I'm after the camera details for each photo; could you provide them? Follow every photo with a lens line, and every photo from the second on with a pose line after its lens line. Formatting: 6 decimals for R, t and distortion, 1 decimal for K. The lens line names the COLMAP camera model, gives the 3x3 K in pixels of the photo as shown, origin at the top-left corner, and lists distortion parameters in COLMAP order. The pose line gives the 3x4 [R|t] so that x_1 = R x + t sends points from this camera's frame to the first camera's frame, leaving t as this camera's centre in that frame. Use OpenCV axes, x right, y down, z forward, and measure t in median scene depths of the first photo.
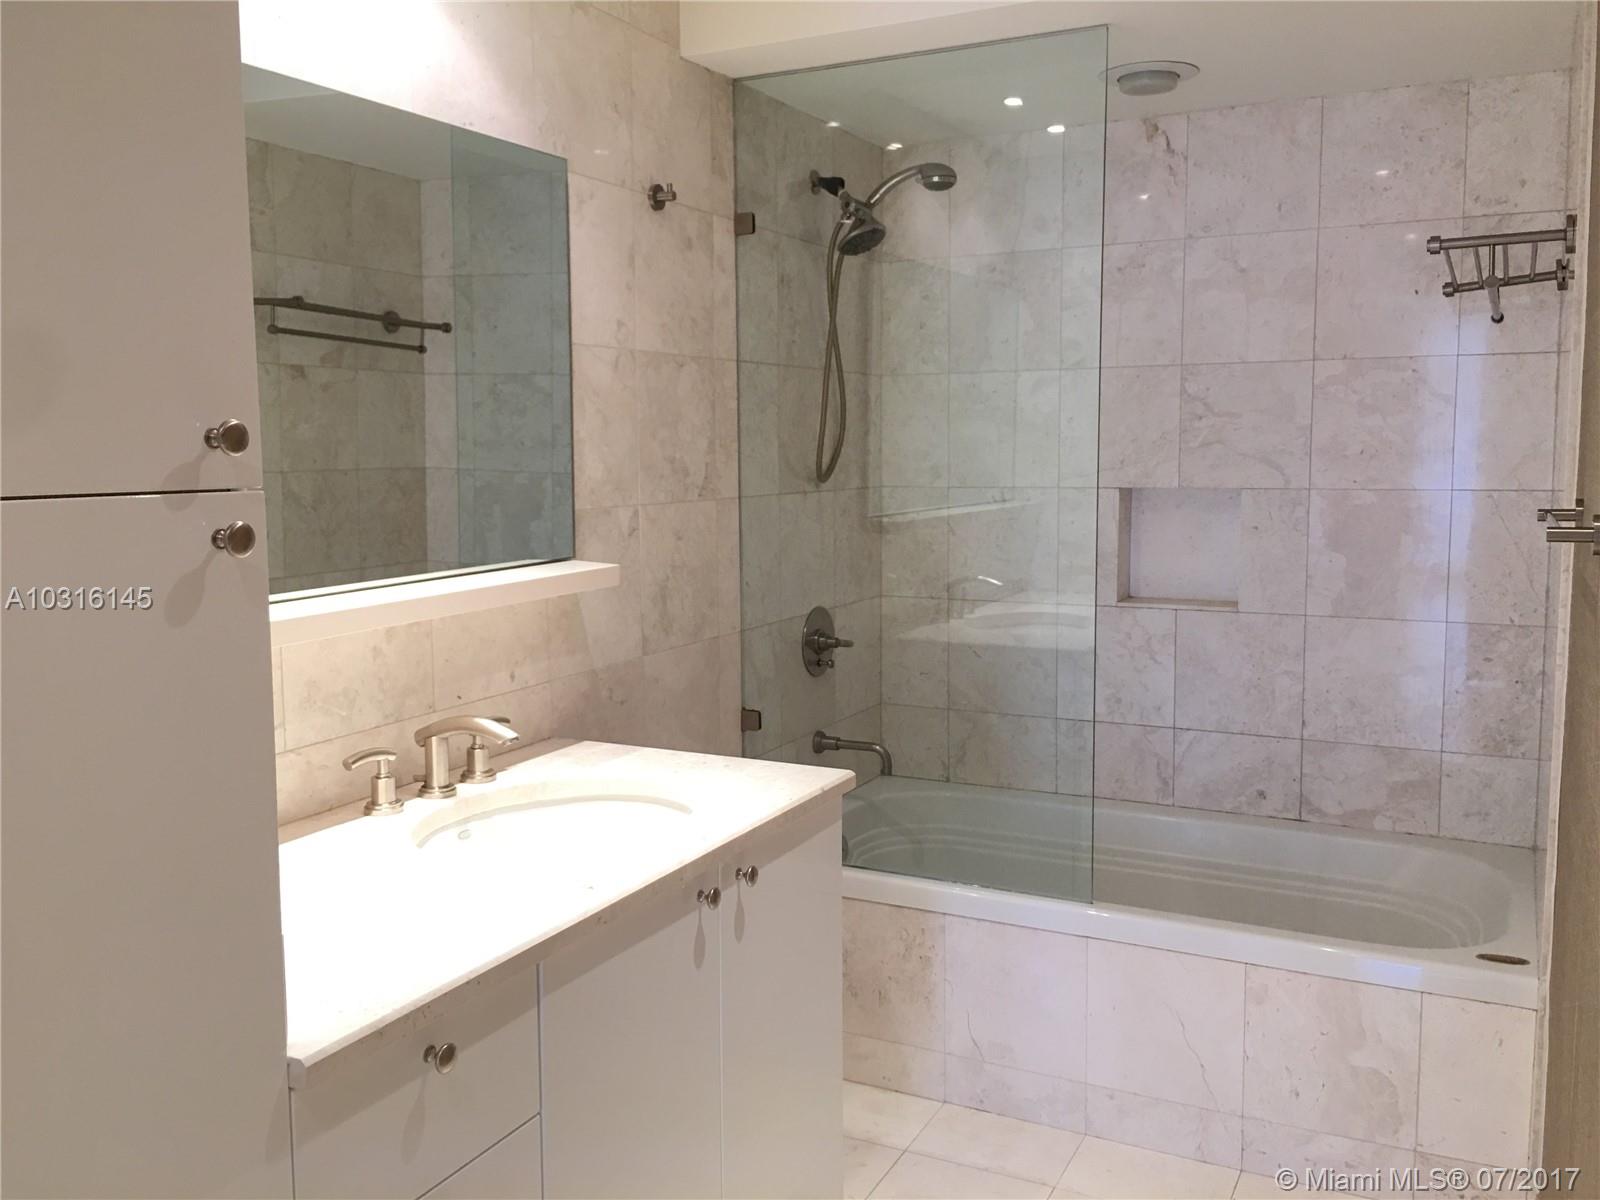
lens RADIAL K [[1352.4, 0, 793.1], [0, 1352.4, 599.6], [0, 0, 1]] dist [0.062222, -0.088325]
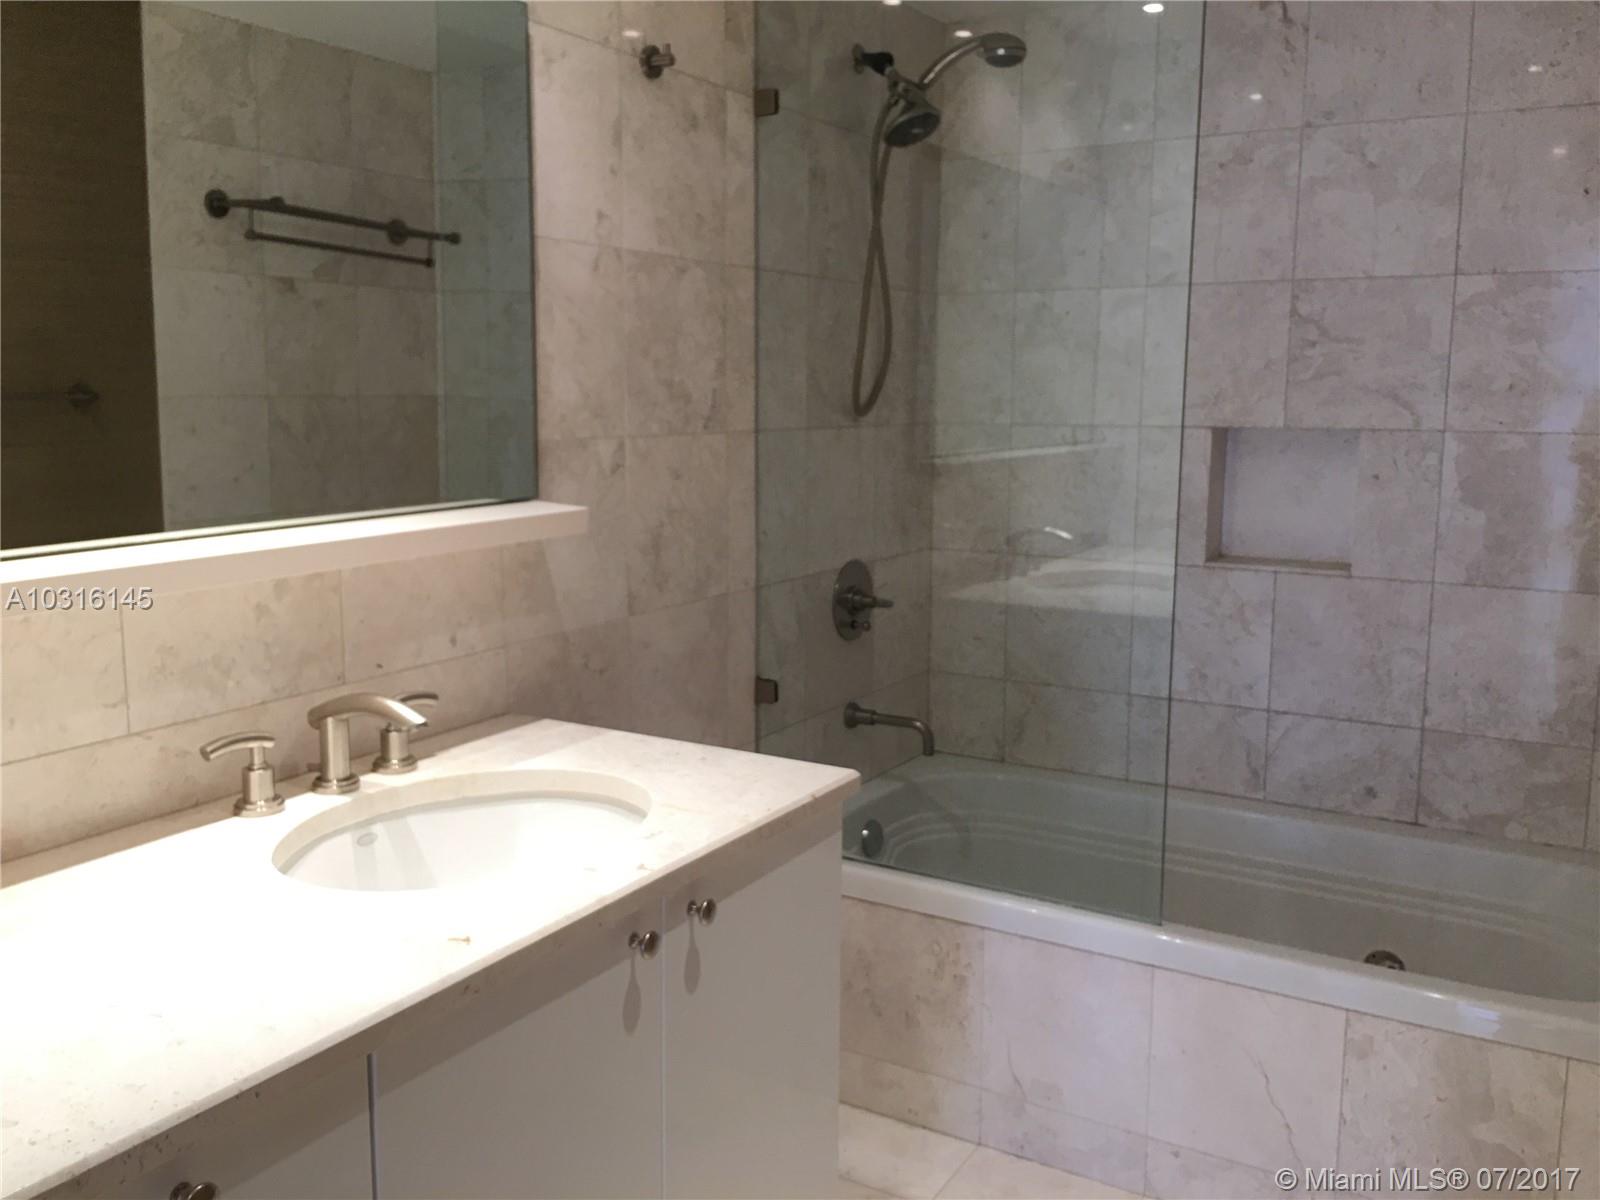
lens RADIAL K [[1352.4, 0, 795.3], [0, 1352.4, 599.2], [0, 0, 1]] dist [0.062222, -0.088325]
pose [[0.997776, 0.022586, -0.062712, 0.039274], [-0.020019, 0.998948, 0.041263, -0.005168], [0.063578, -0.039916, 0.997178, 0.142731]]
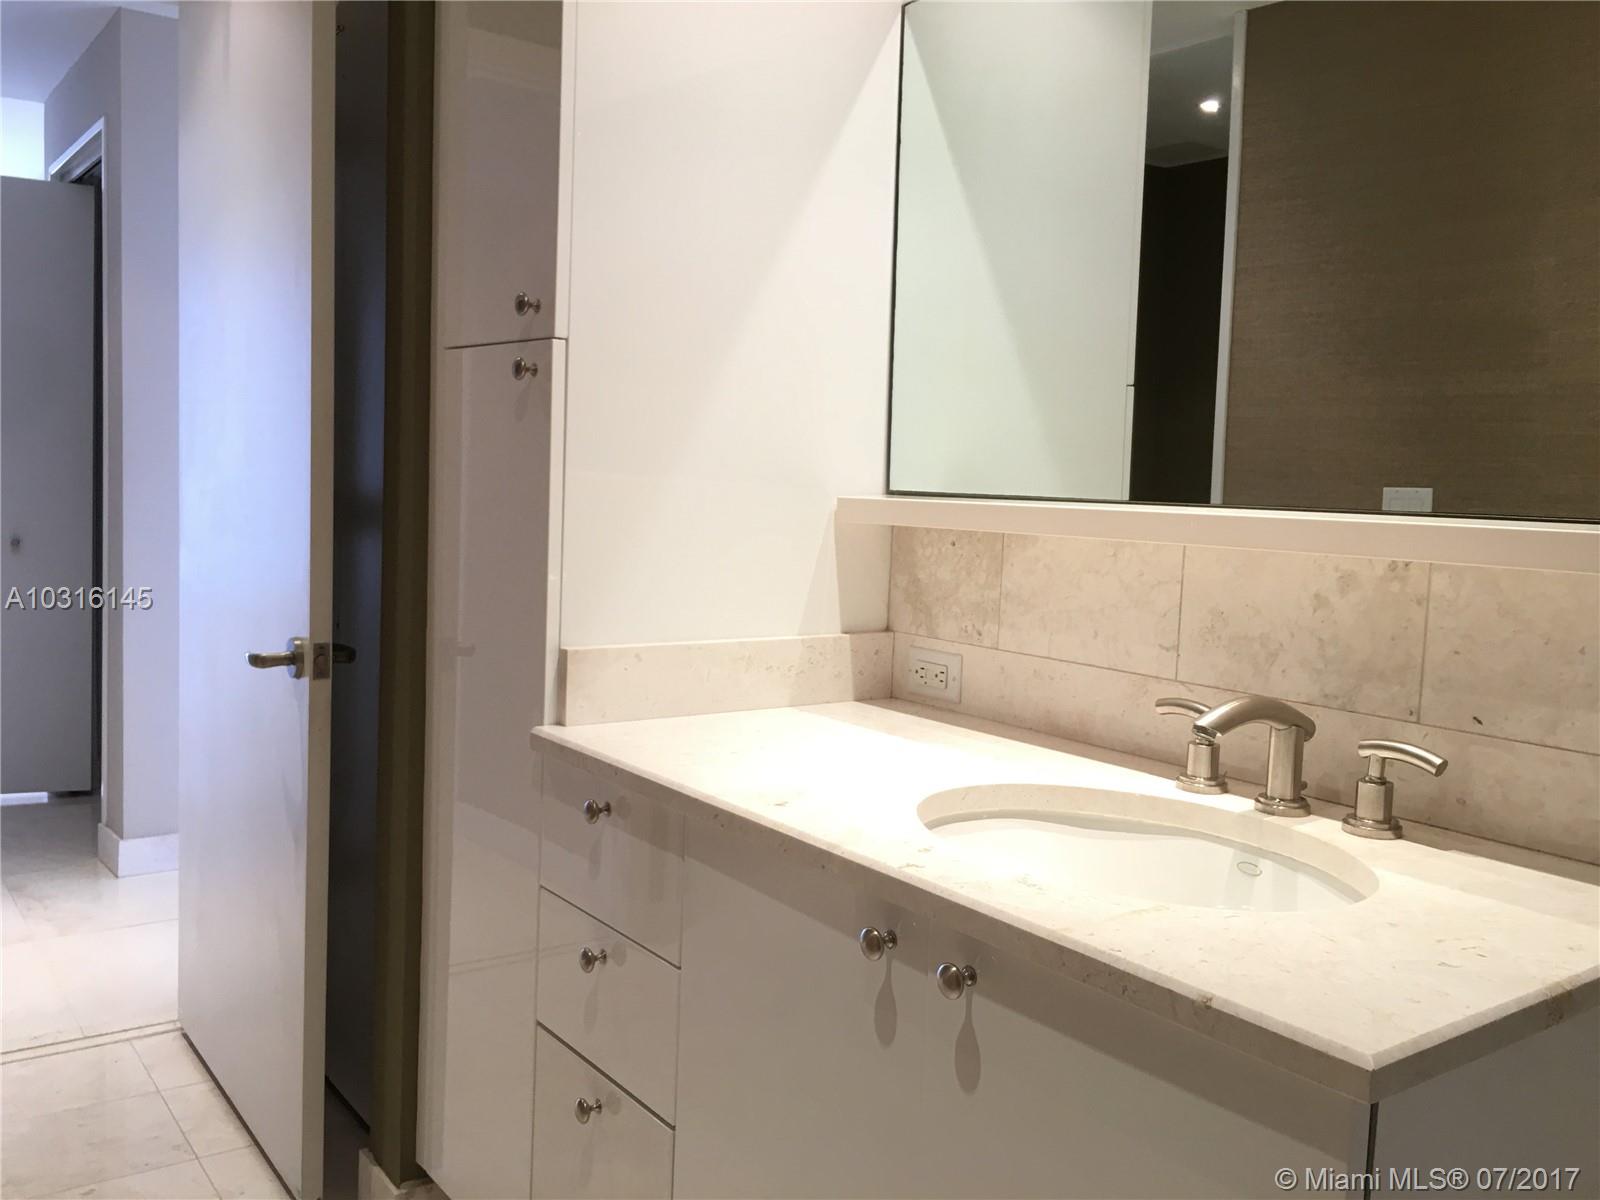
lens RADIAL K [[1352.4, 0, 792.1], [0, 1352.4, 594.9], [0, 0, 1]] dist [0.062222, -0.088325]
pose [[-0.436880, 0.071942, -0.896638, 0.309059], [-0.140366, 0.979133, 0.146954, -0.021197], [0.888501, 0.190059, -0.417665, 0.695177]]
